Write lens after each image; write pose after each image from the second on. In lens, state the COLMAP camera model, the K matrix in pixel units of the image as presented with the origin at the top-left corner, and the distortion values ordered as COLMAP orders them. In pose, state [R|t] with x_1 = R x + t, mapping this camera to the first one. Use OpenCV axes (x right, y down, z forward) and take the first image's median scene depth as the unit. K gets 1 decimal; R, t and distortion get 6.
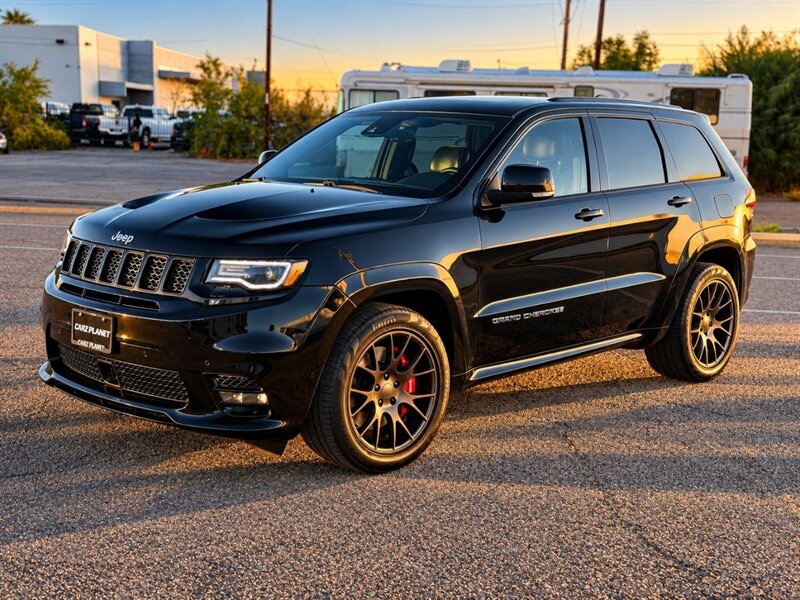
lens RADIAL K [[1133.8, 0, 397.4], [0, 1133.8, 295.2], [0, 0, 1]] dist [0.083256, 0.000000]
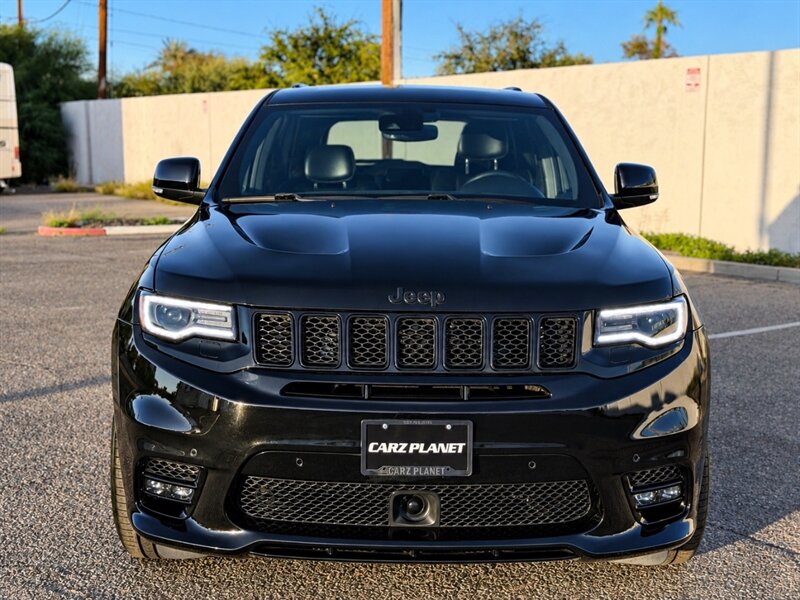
lens RADIAL K [[1133.8, 0, 397.4], [0, 1133.8, 293.0], [0, 0, 1]] dist [0.083256, 0.000000]
pose [[0.744365, -0.124546, 0.656056, -0.621317], [0.118839, 0.991477, 0.053388, -0.084174], [-0.657114, 0.038225, 0.752821, 0.457377]]
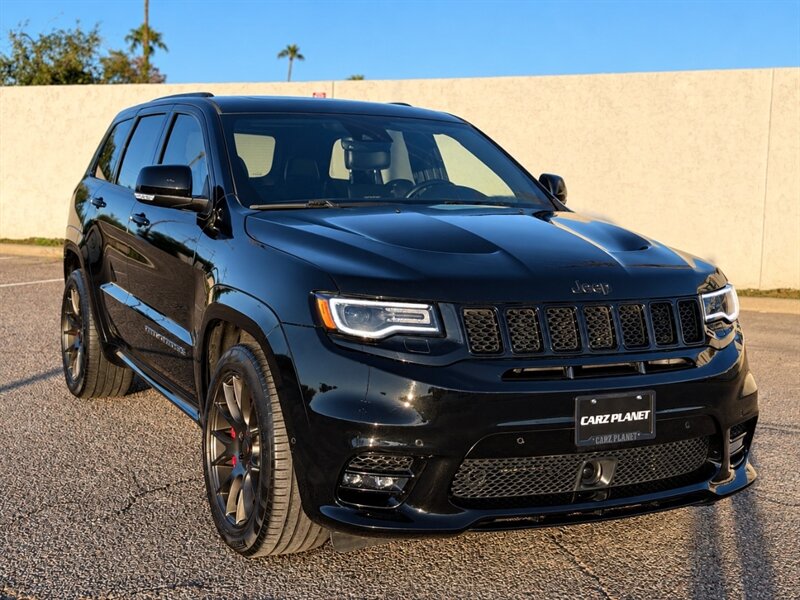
lens RADIAL K [[1133.8, 0, 395.4], [0, 1133.8, 306.0], [0, 0, 1]] dist [0.083256, 0.000000]
pose [[0.363707, -0.143428, 0.920405, -0.899849], [0.123113, 0.986809, 0.105126, -0.125304], [-0.923342, 0.075079, 0.376567, 0.756197]]
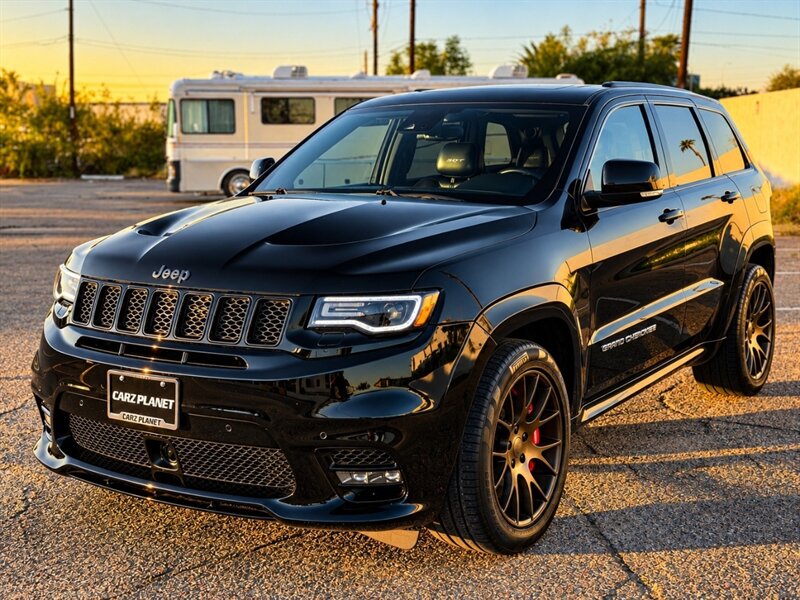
lens RADIAL K [[1133.8, 0, 403.5], [0, 1133.8, 279.1], [0, 0, 1]] dist [0.083256, 0.000000]
pose [[0.983094, -0.057230, 0.173928, -0.201065], [0.060952, 0.998010, -0.016128, -0.023388], [-0.172659, 0.026456, 0.984626, 0.203660]]
